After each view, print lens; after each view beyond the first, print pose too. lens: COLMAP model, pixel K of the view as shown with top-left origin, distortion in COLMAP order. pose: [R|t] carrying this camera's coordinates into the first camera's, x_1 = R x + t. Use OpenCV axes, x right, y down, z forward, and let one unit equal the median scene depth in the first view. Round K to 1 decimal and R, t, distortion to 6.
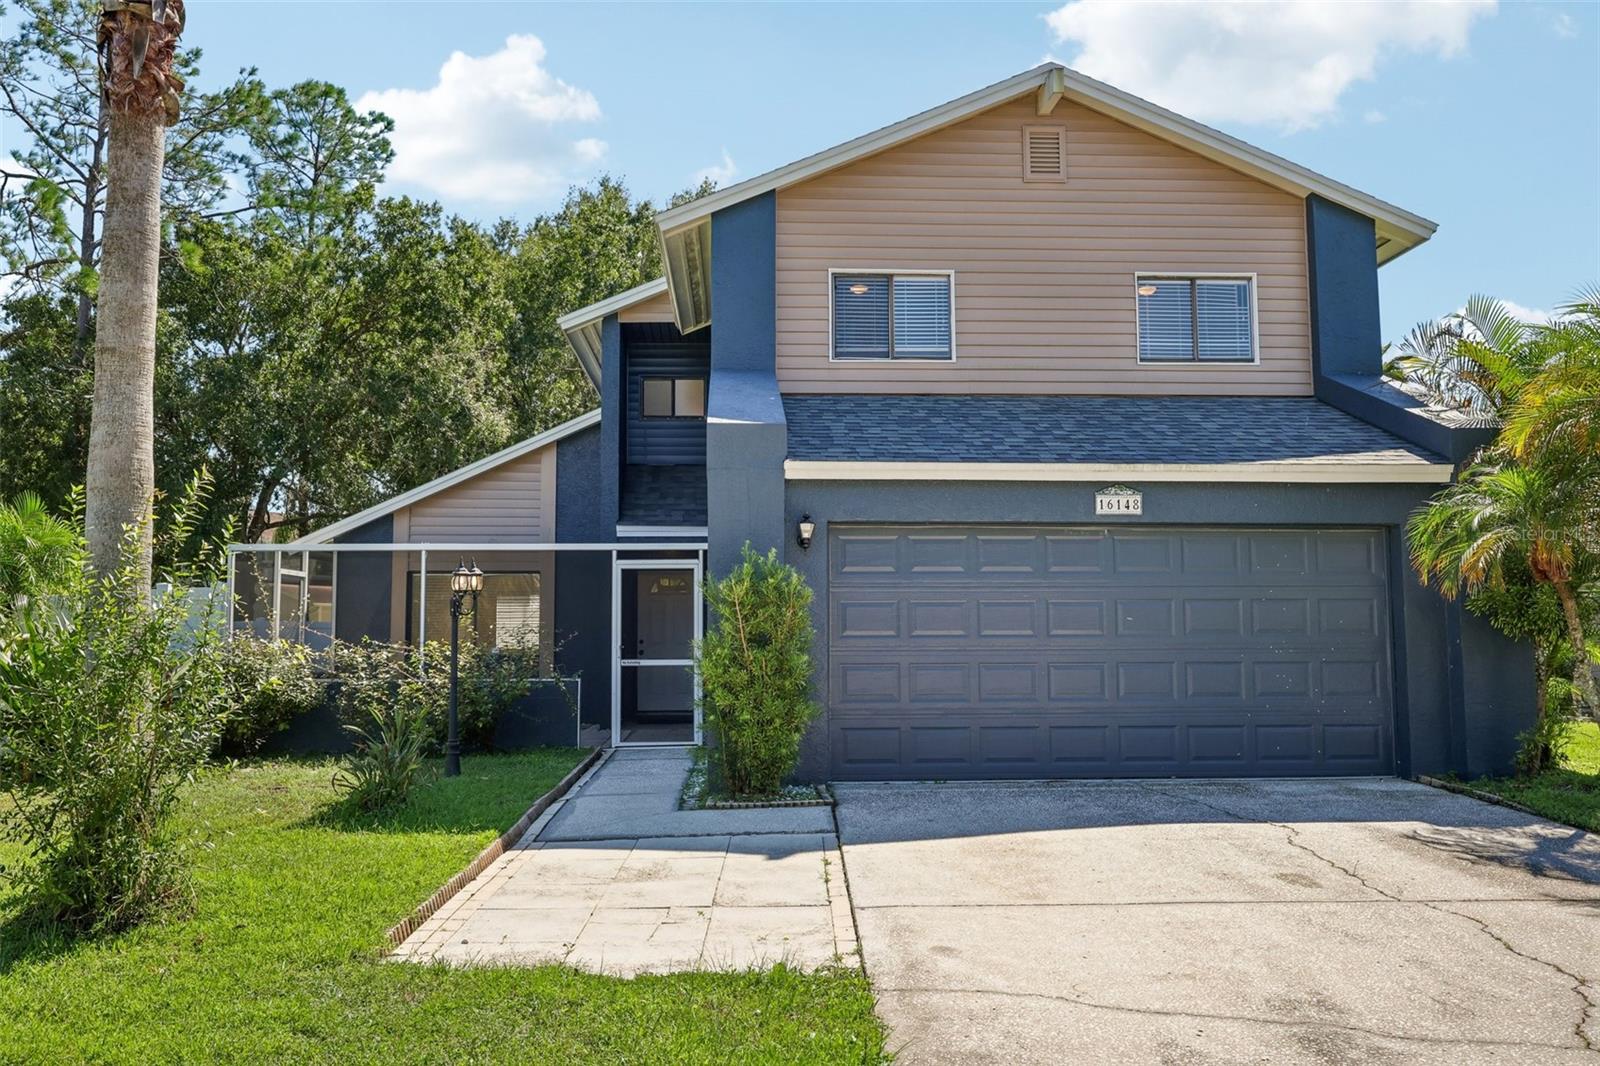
lens RADIAL K [[1272.4, 0, 805.9], [0, 1272.4, 527.8], [0, 0, 1]] dist [-0.009266, 0.013719]
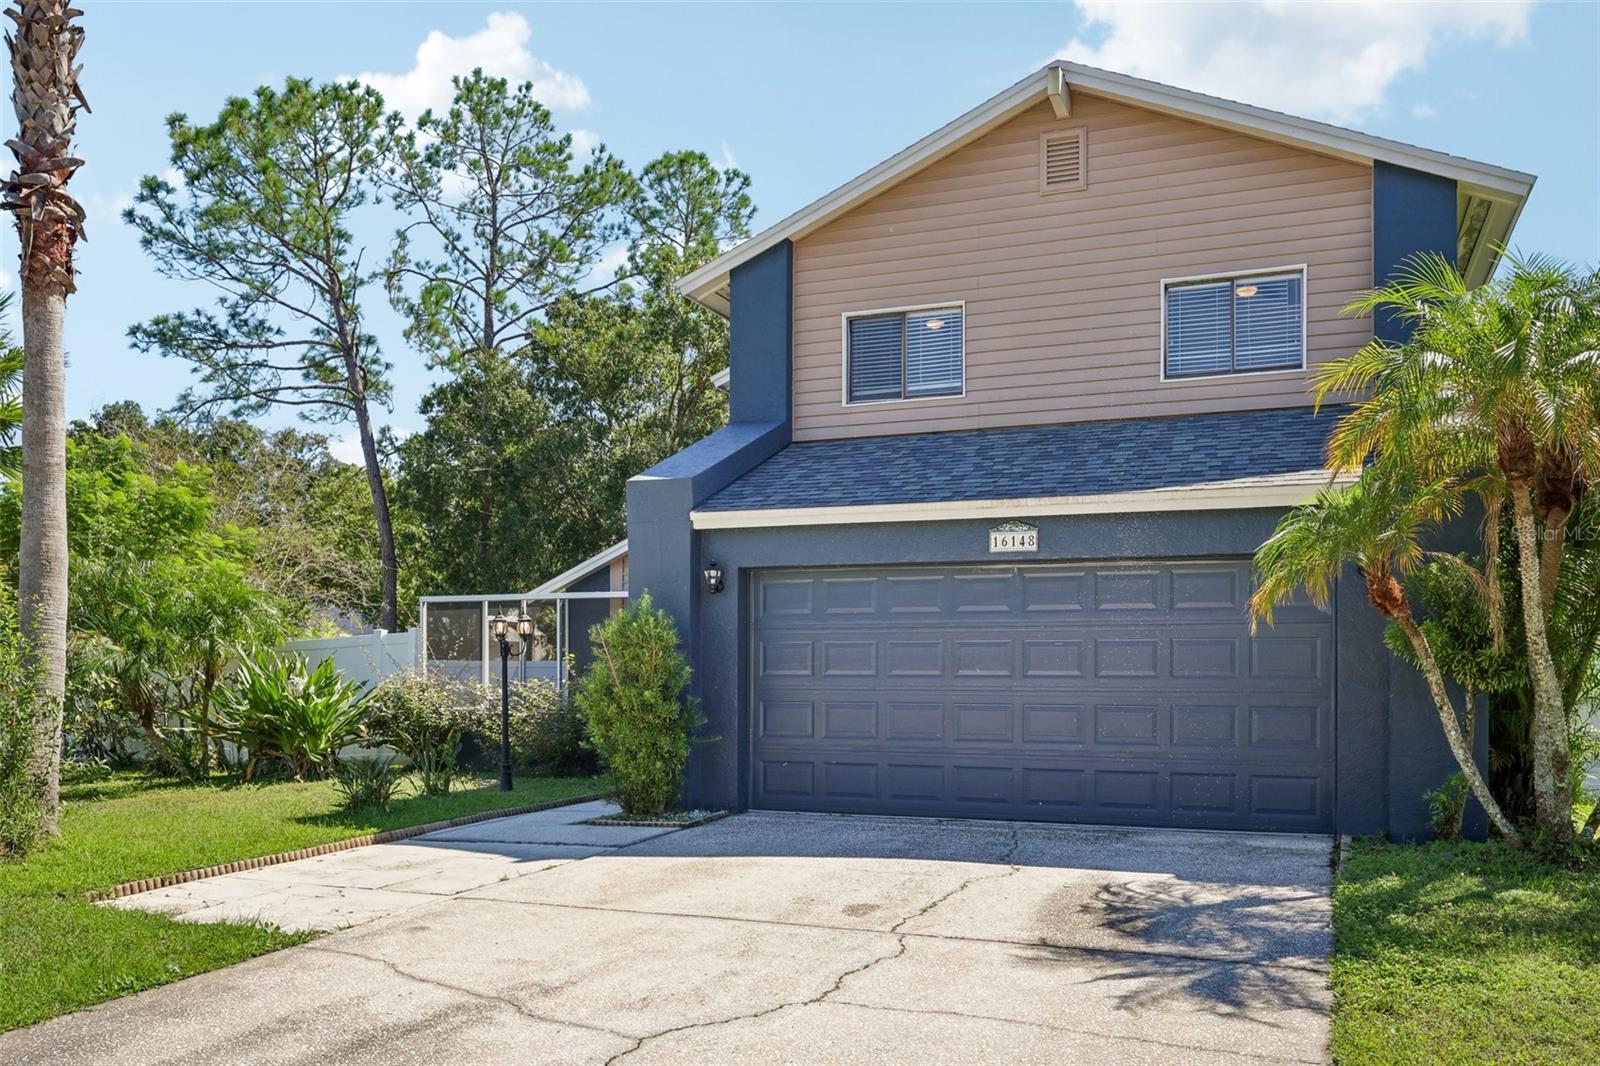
lens RADIAL K [[1327.9, 0, 800.5], [0, 1327.9, 679.8], [0, 0, 1]] dist [-0.001292, 0.005686]
pose [[0.909473, 0.007733, -0.415691, 0.420173], [0.029014, 0.996209, 0.082011, -0.000794], [0.414749, -0.086647, 0.905801, 0.005617]]
